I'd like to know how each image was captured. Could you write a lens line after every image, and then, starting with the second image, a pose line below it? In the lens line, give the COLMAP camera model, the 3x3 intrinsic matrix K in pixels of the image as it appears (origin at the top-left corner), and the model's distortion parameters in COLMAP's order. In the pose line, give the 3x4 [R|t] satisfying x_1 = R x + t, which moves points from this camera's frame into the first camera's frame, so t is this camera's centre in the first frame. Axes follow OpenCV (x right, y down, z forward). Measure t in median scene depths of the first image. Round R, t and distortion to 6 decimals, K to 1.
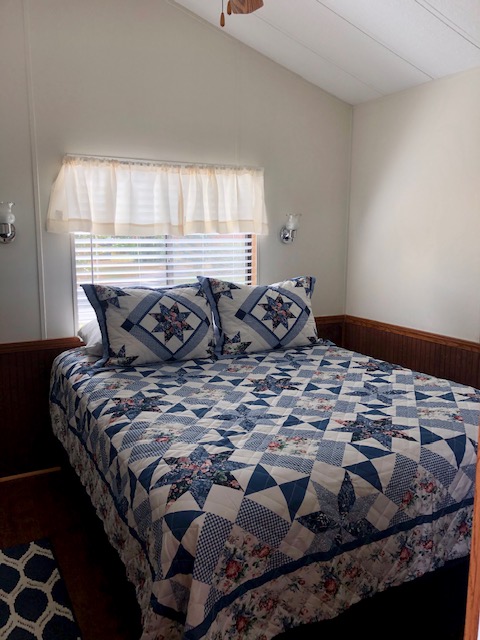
lens RADIAL K [[519.3, 0, 236.6], [0, 519.3, 319.1], [0, 0, 1]] dist [0.010148, -0.004074]
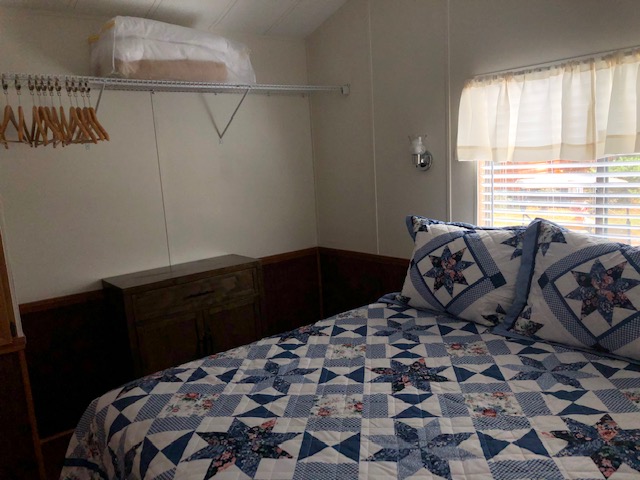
lens RADIAL K [[519.3, 0, 317.0], [0, 519.3, 241.3], [0, 0, 1]] dist [0.010148, -0.004074]
pose [[0.199811, 0.139821, -0.969807, 0.698855], [-0.097642, 0.987681, 0.122281, -0.132696], [0.974957, 0.070261, 0.211002, 0.662003]]
